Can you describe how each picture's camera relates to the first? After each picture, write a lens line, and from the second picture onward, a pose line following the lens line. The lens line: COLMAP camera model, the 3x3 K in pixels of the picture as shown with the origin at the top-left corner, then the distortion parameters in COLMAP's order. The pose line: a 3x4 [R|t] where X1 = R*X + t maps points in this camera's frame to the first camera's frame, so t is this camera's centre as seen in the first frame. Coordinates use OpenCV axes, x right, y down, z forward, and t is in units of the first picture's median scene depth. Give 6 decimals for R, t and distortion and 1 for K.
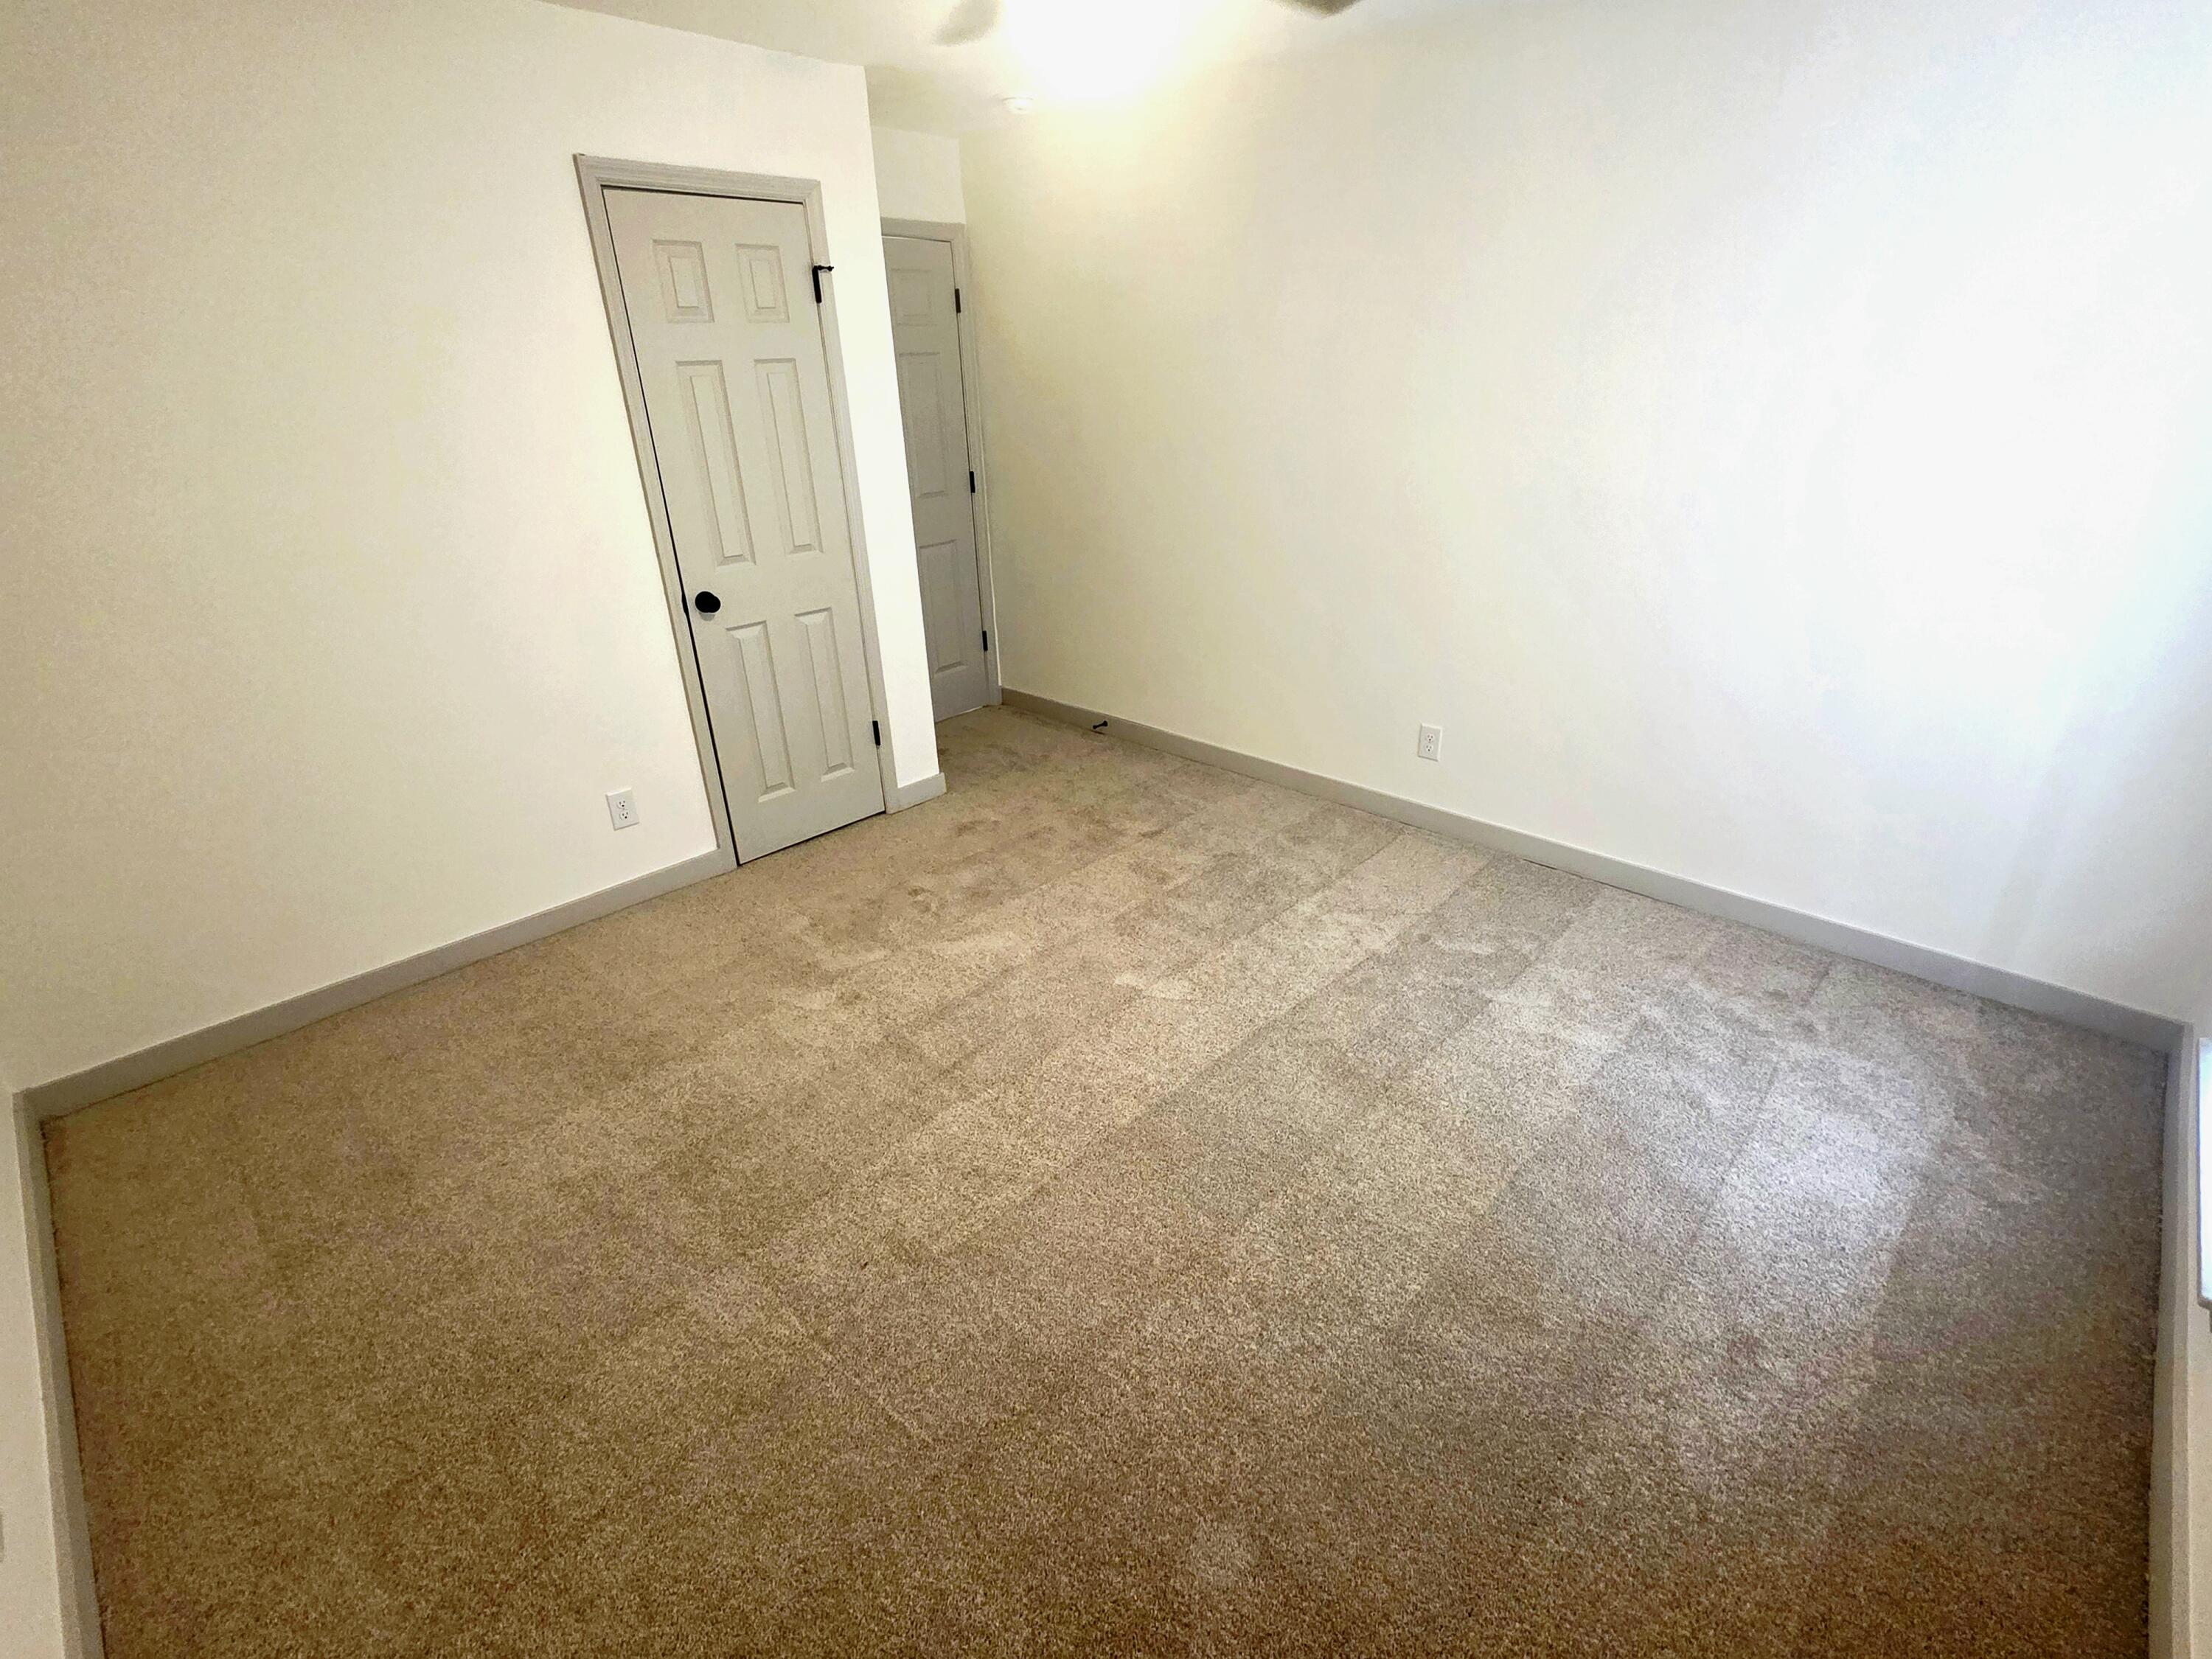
lens RADIAL K [[1057.0, 0, 1106.0], [0, 1057.0, 829.5], [0, 0, 1]] dist [0.019969, -0.000225]
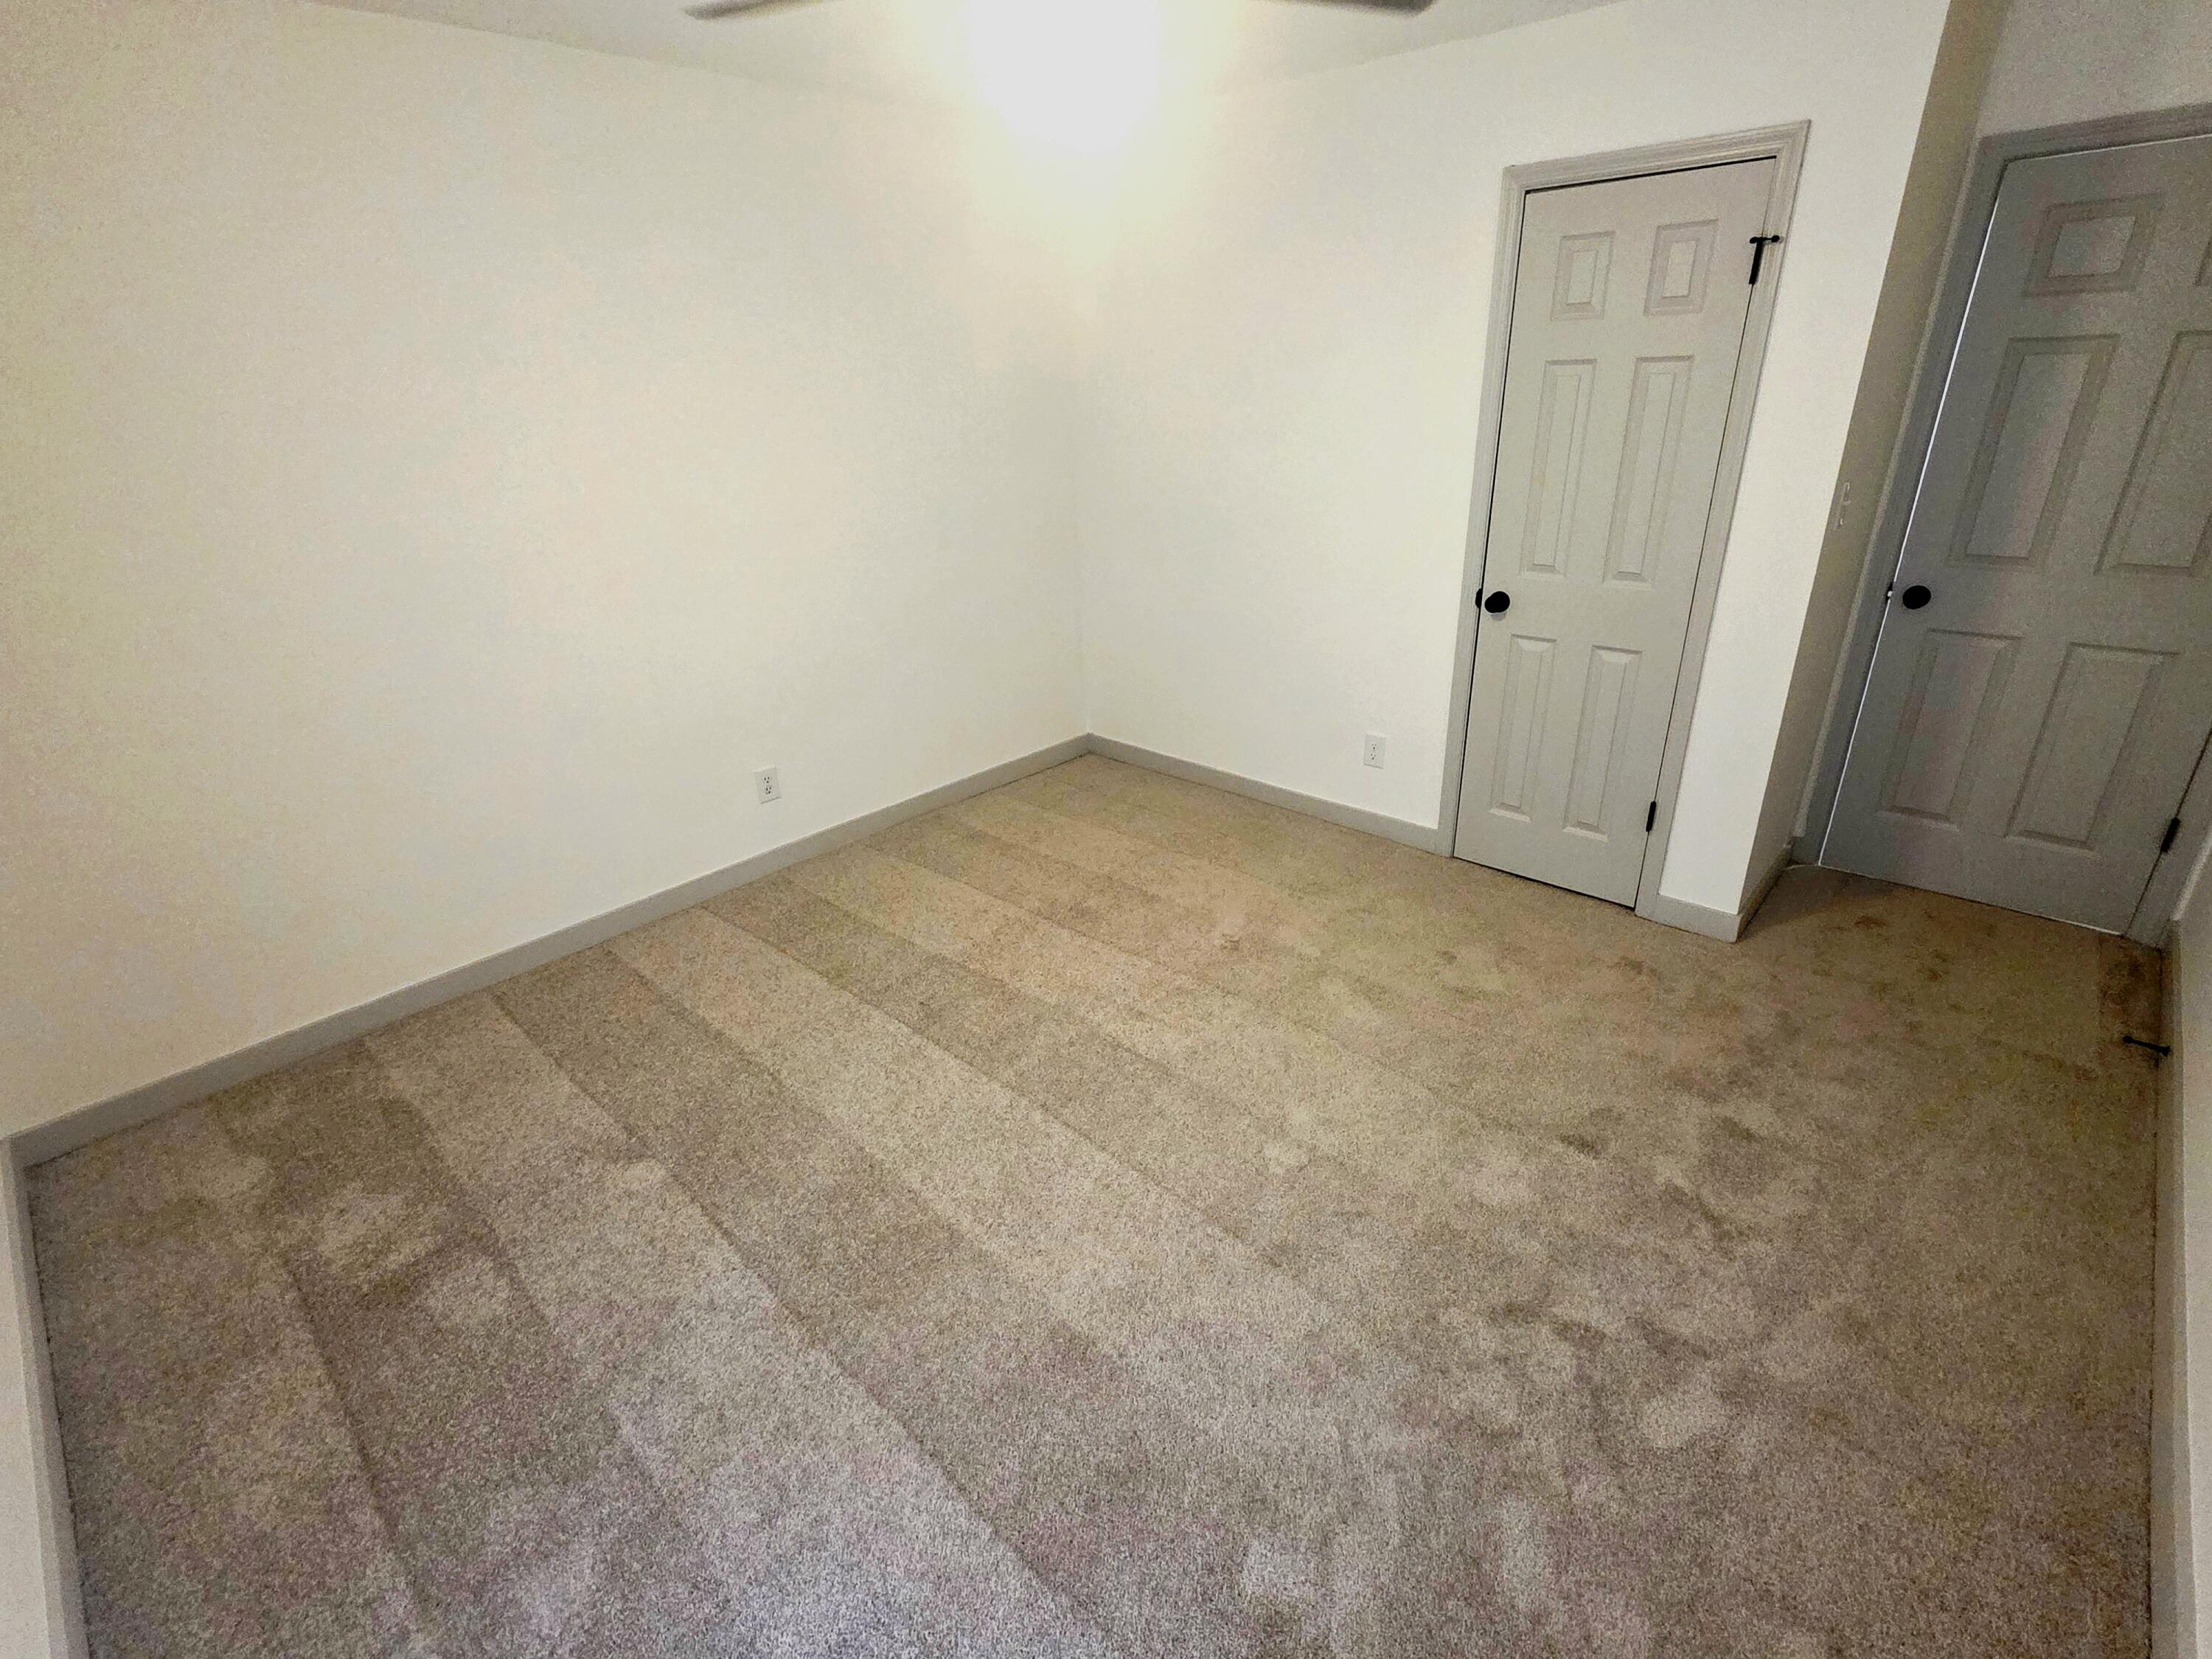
lens RADIAL K [[1032.9, 0, 1106.0], [0, 1032.9, 829.5], [0, 0, 1]] dist [0.000140, 0.000103]
pose [[0.008057, 0.430719, -0.902450, 0.547088], [-0.380712, 0.835834, 0.395525, -0.259480], [0.924658, 0.340387, 0.170714, 0.526170]]
